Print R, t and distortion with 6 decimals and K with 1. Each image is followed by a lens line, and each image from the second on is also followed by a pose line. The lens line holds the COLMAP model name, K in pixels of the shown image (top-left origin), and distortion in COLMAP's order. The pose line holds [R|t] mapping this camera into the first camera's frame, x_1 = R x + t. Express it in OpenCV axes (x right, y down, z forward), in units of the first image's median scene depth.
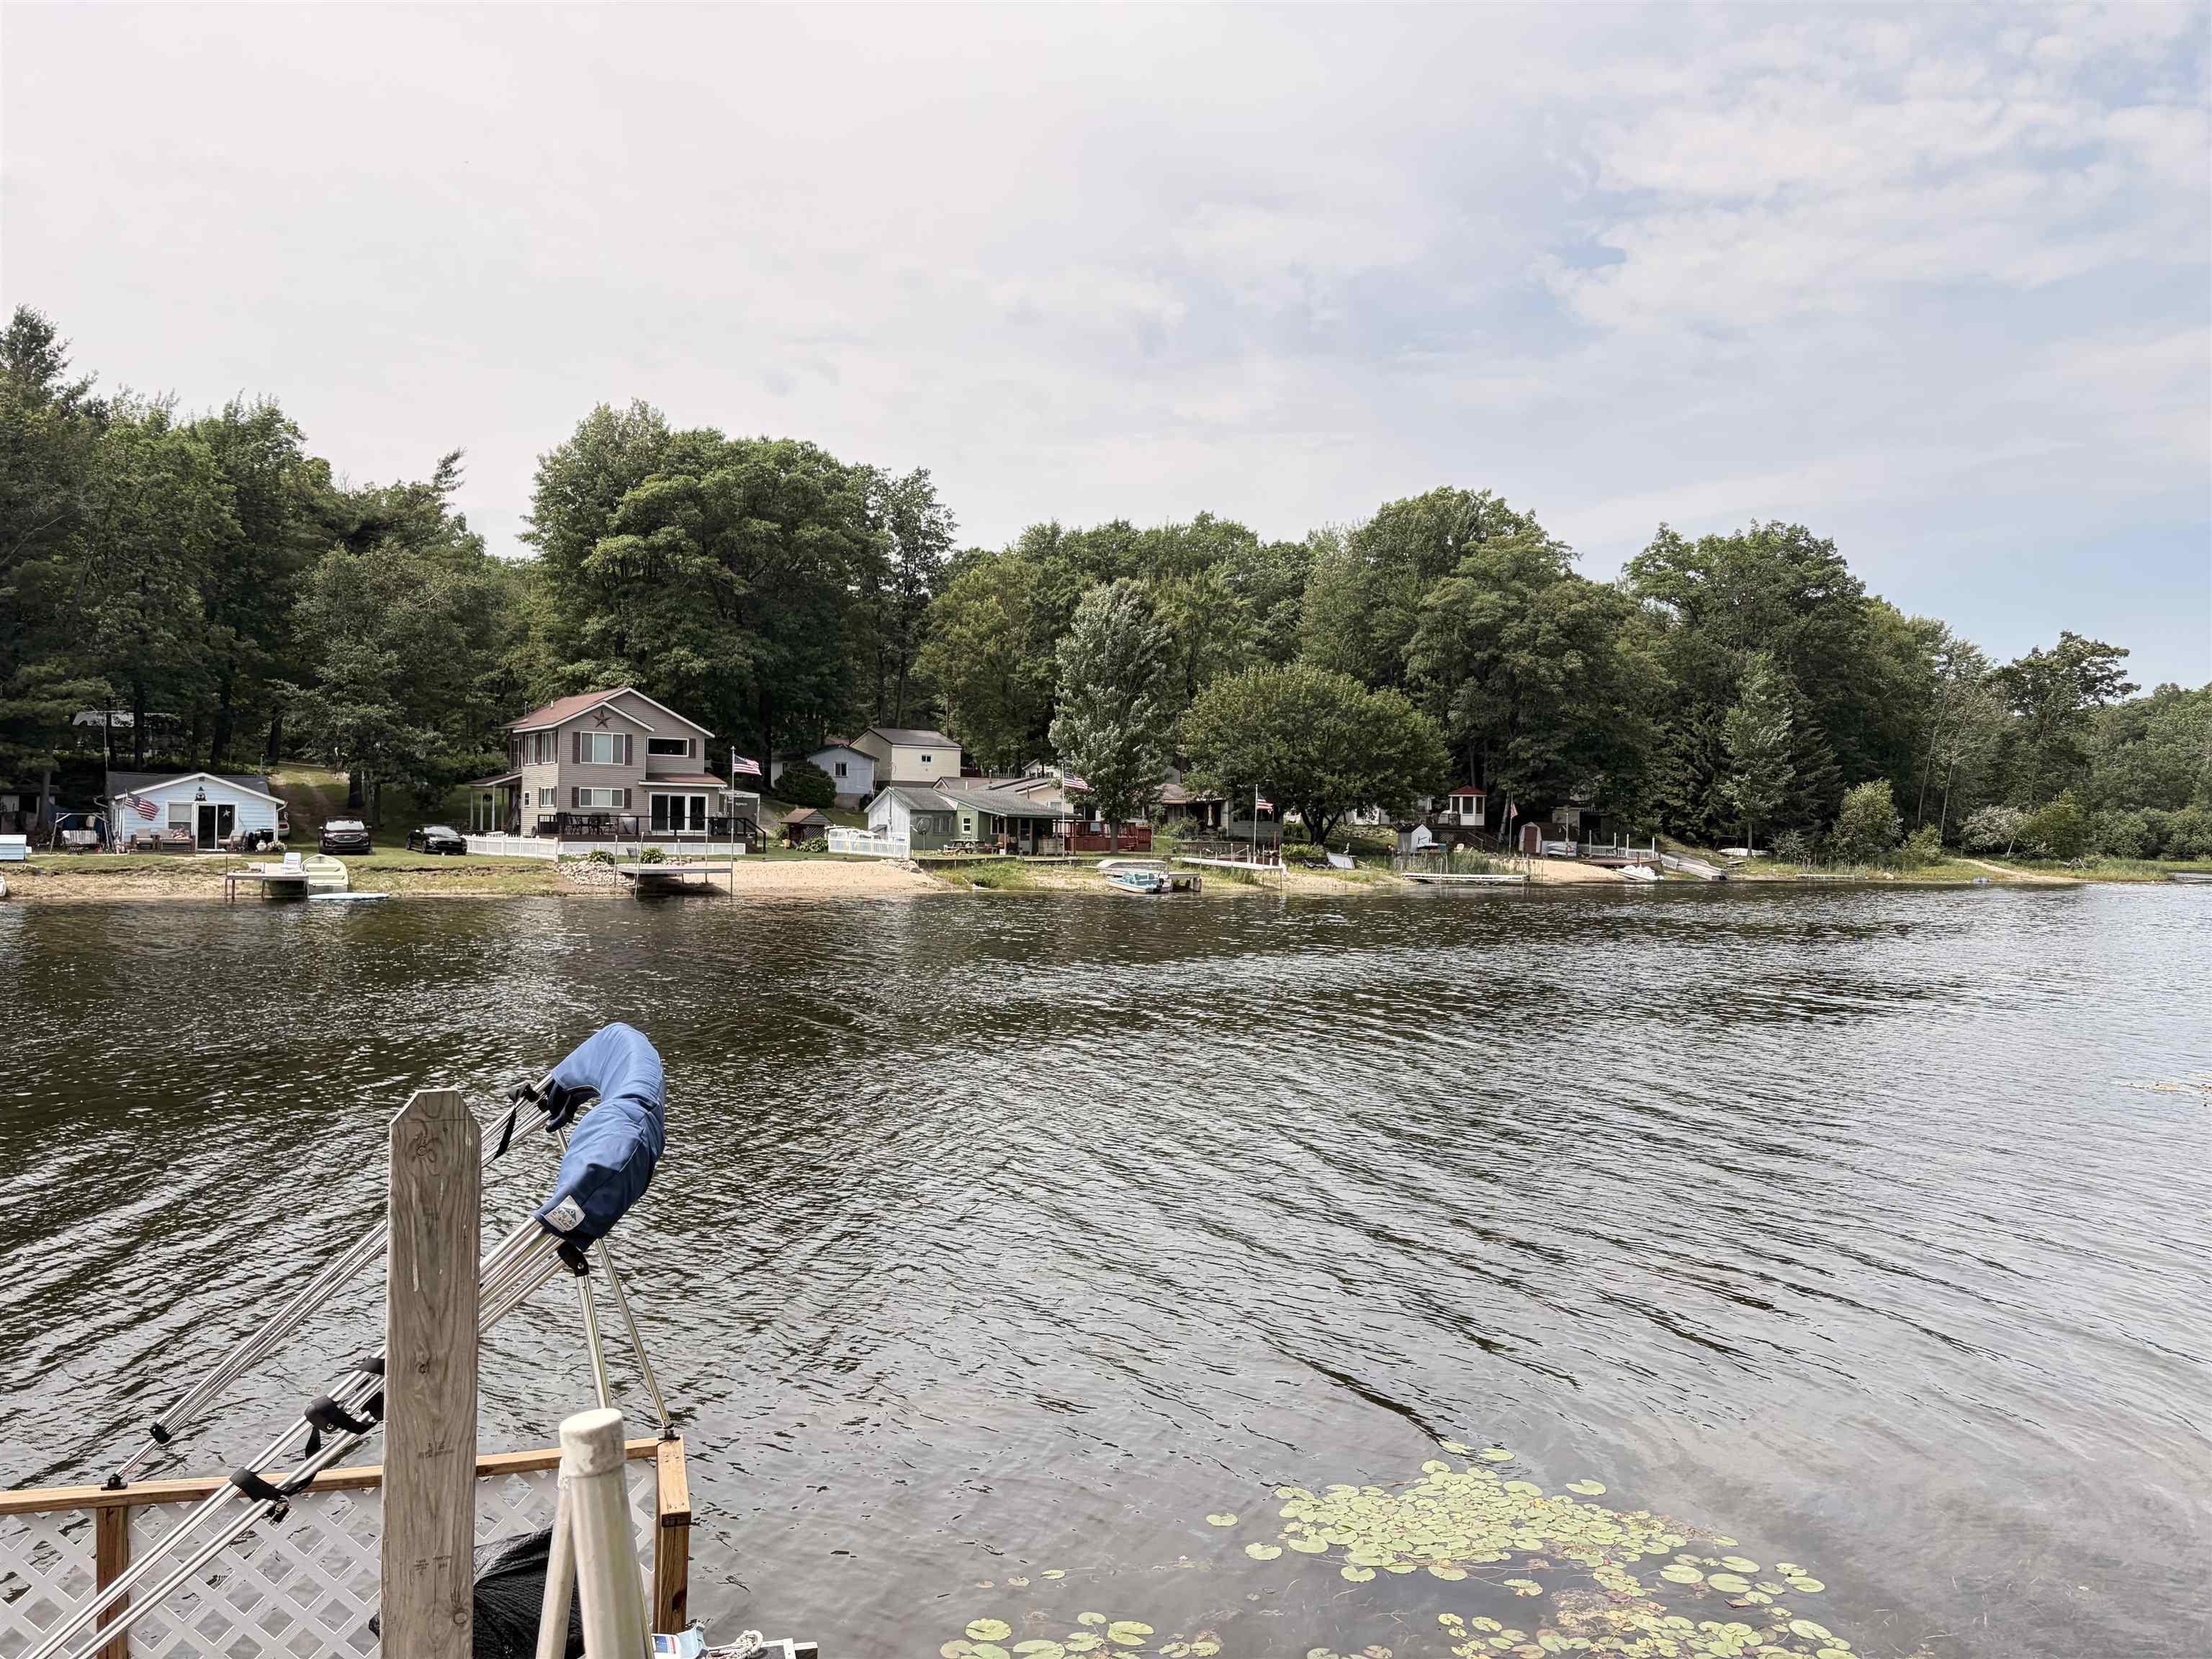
lens RADIAL K [[1655.9, 0, 1130.1], [0, 1655.9, 843.3], [0, 0, 1]] dist [0.037524, -0.016189]
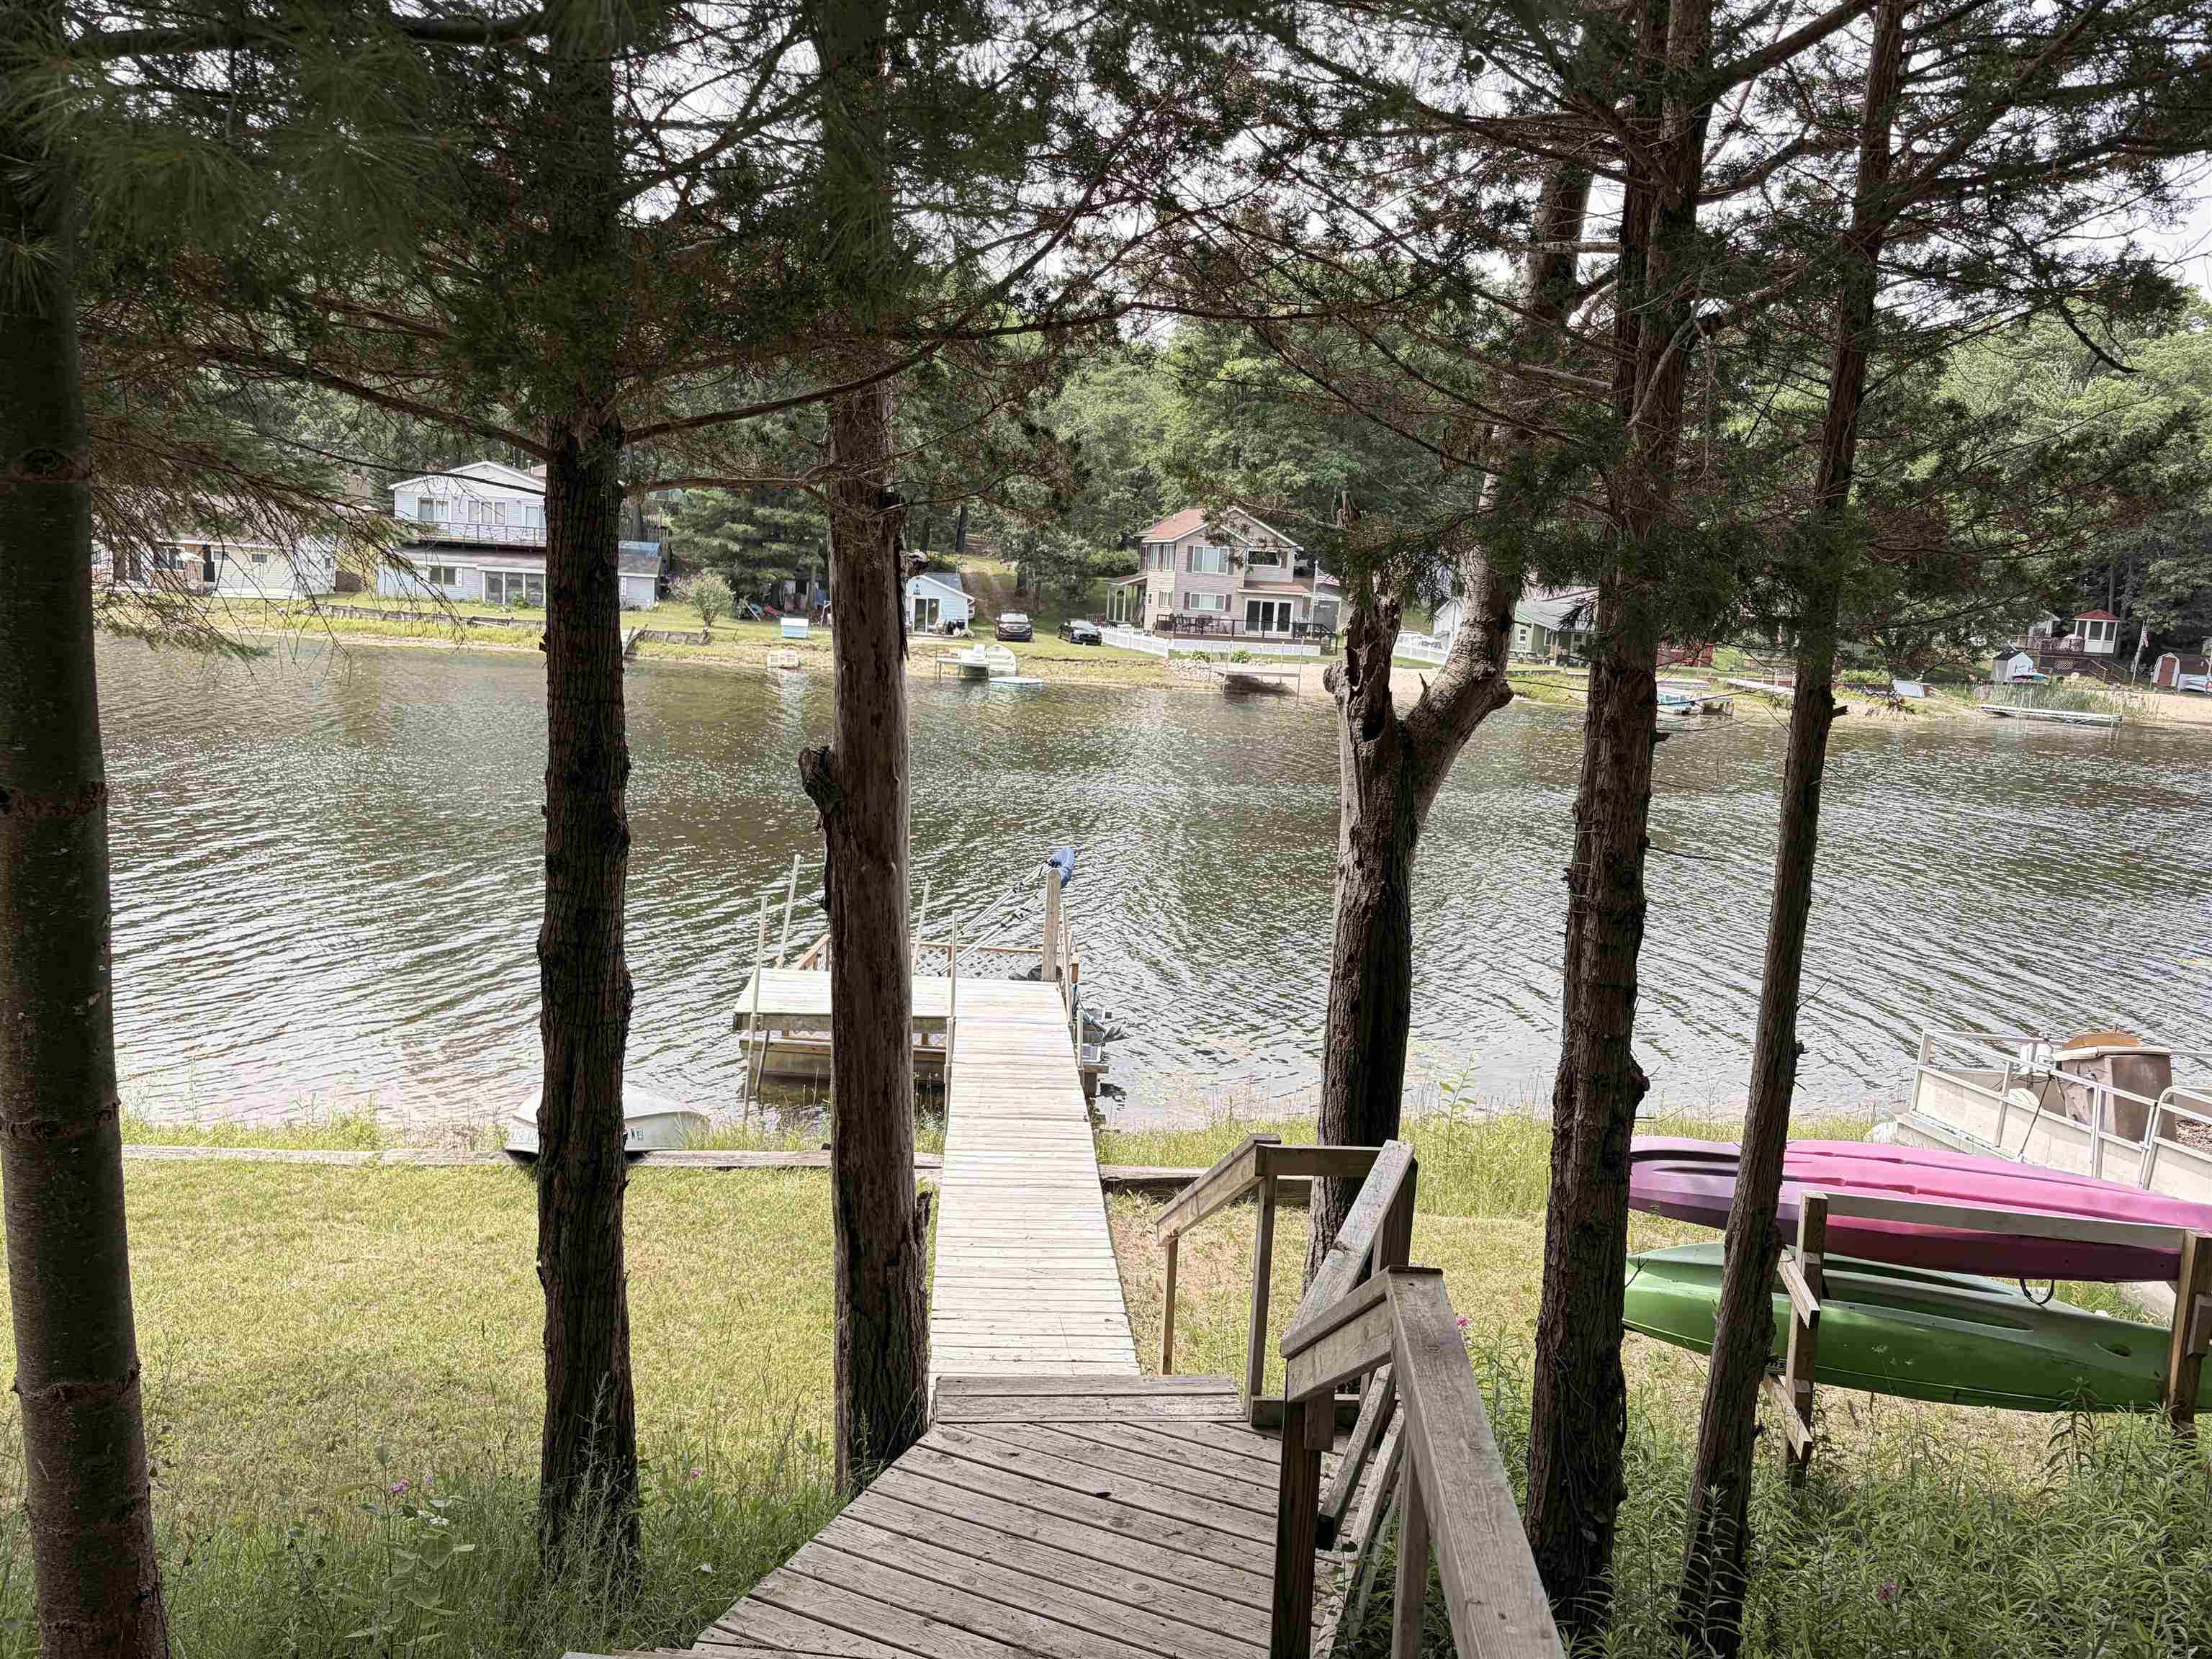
lens RADIAL K [[1662.6, 0, 1110.8], [0, 1662.6, 828.5], [0, 0, 1]] dist [0.042511, -0.024003]
pose [[0.927792, 0.095220, -0.360743, 0.060661], [-0.047379, 0.989126, 0.139232, -0.027033], [0.370078, -0.112086, 0.922214, -0.138336]]
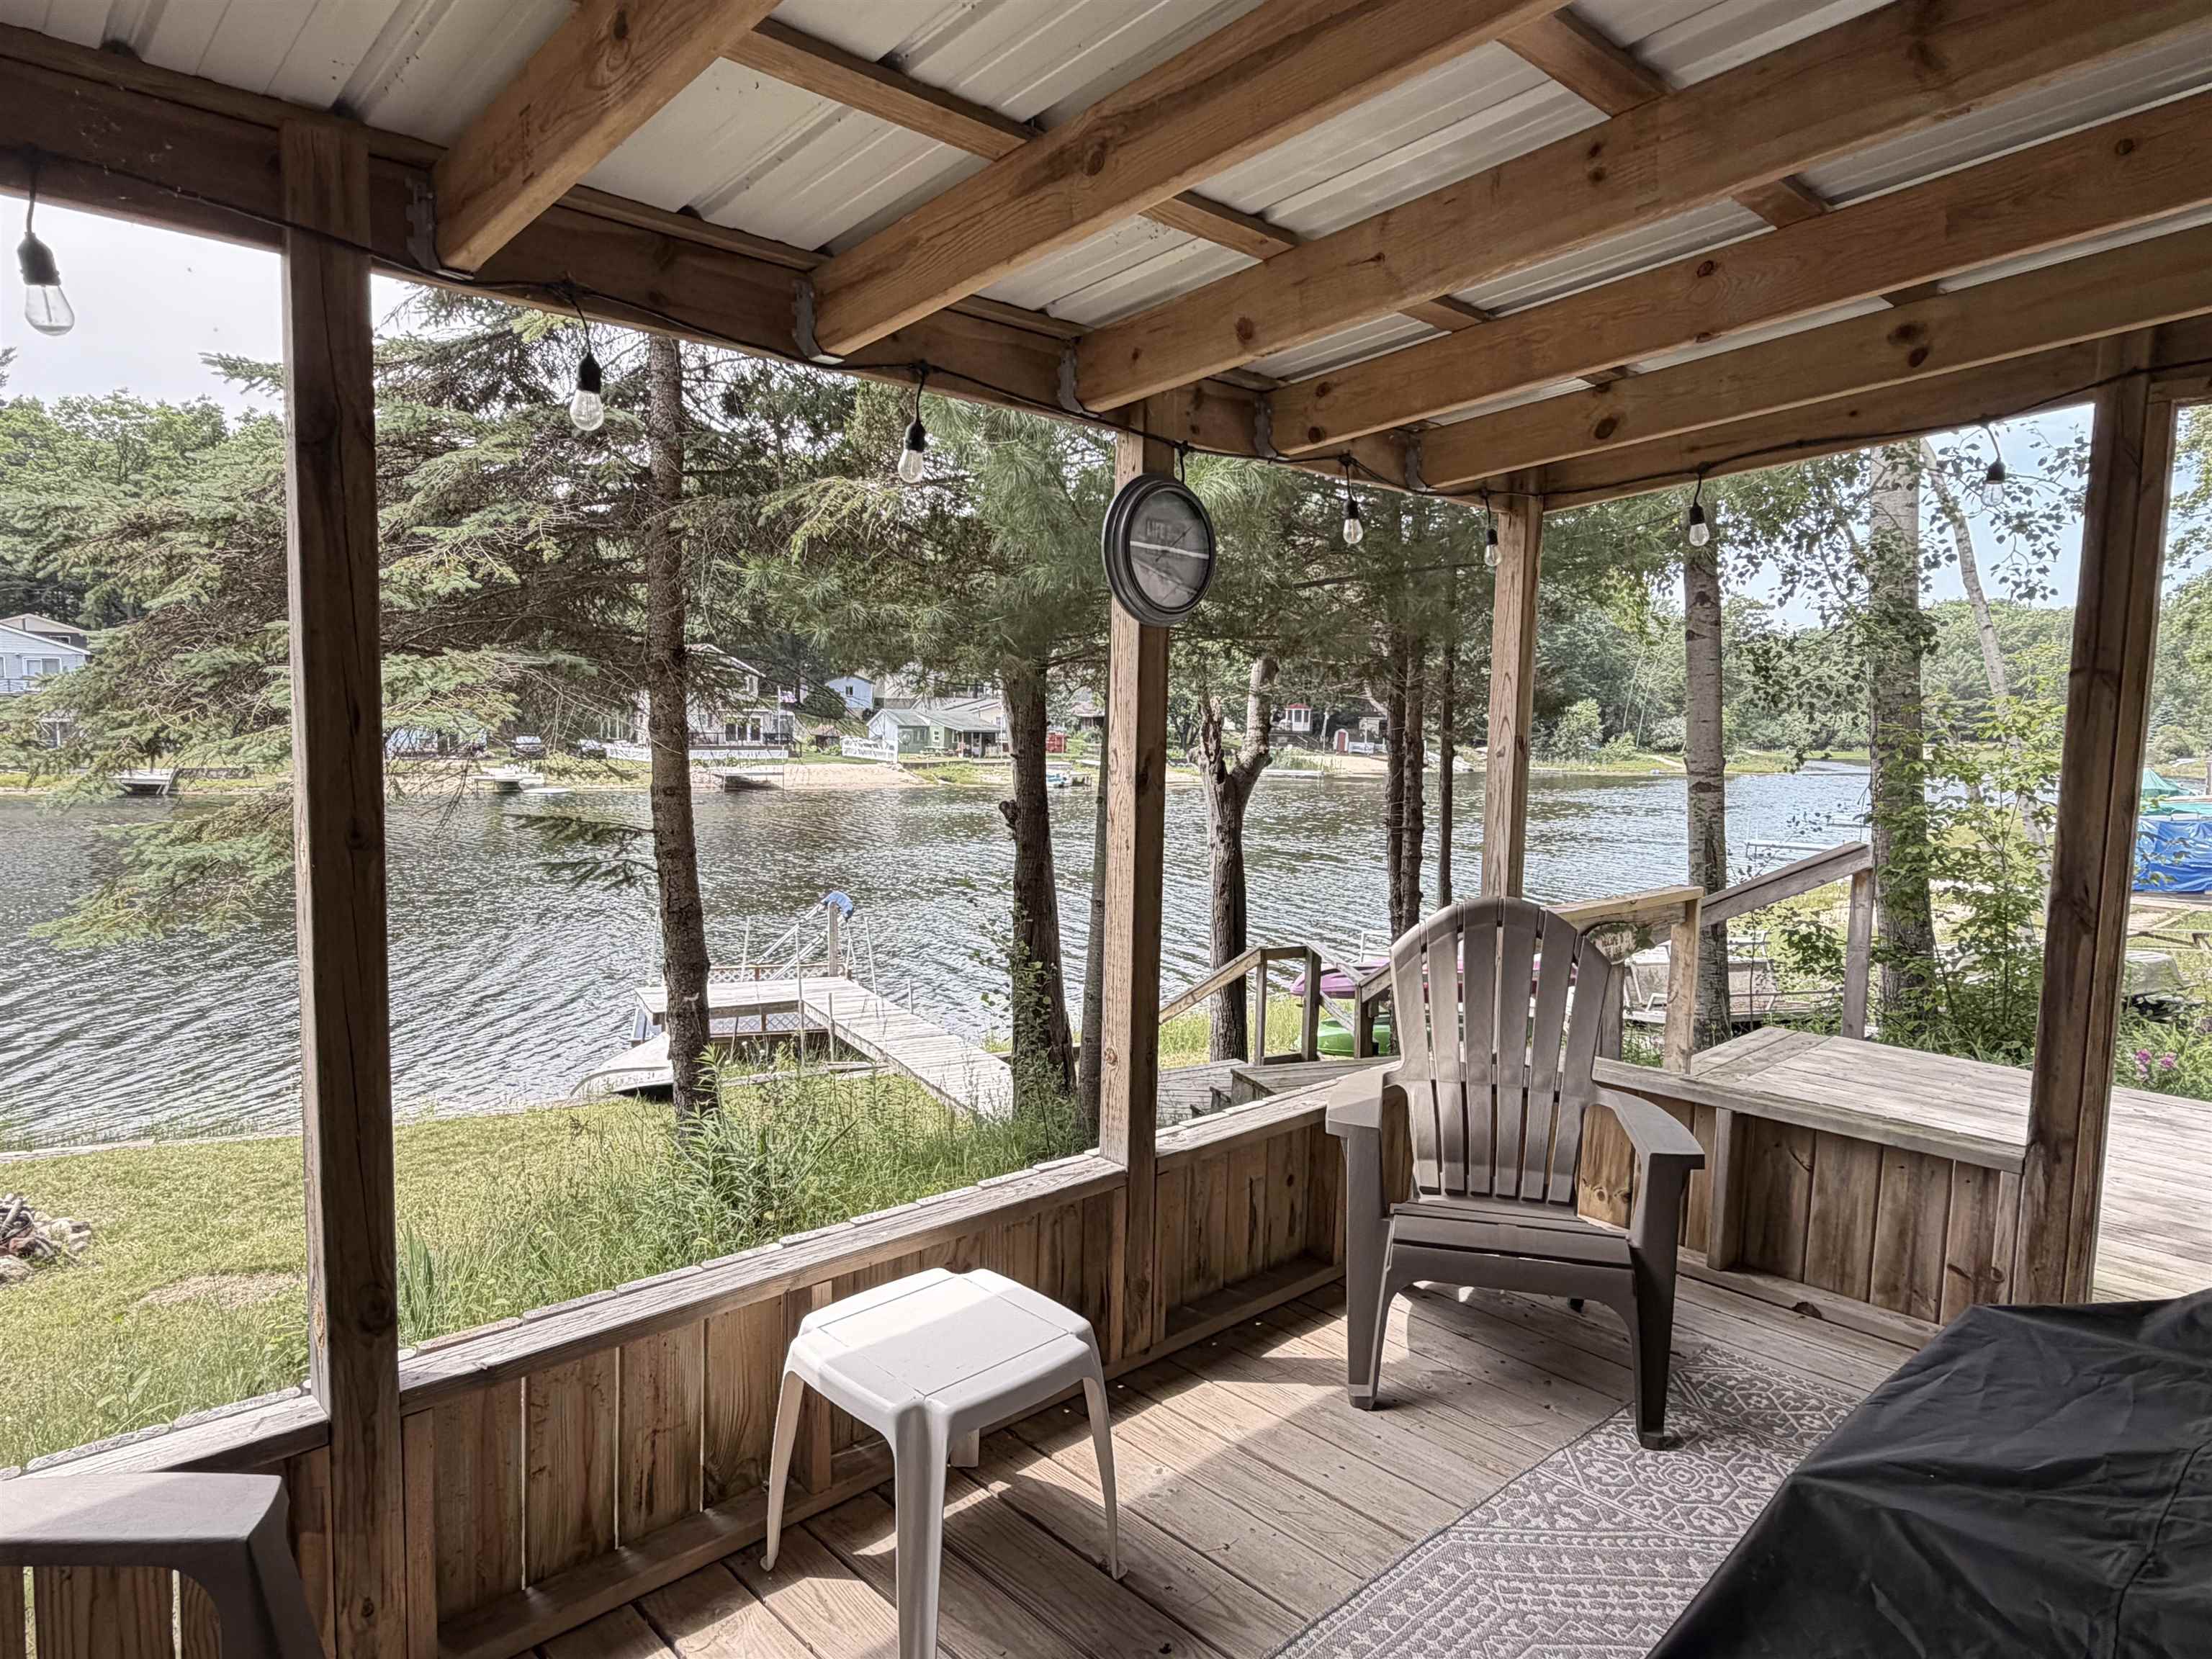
lens RADIAL K [[1340.8, 0, 1087.7], [0, 1340.8, 832.5], [0, 0, 1]] dist [-0.006096, 0.000025]
pose [[0.999963, 0.006039, 0.006084, 0.029356], [-0.006527, 0.996468, 0.083716, -0.027214], [-0.005557, -0.083753, 0.996471, -0.196319]]
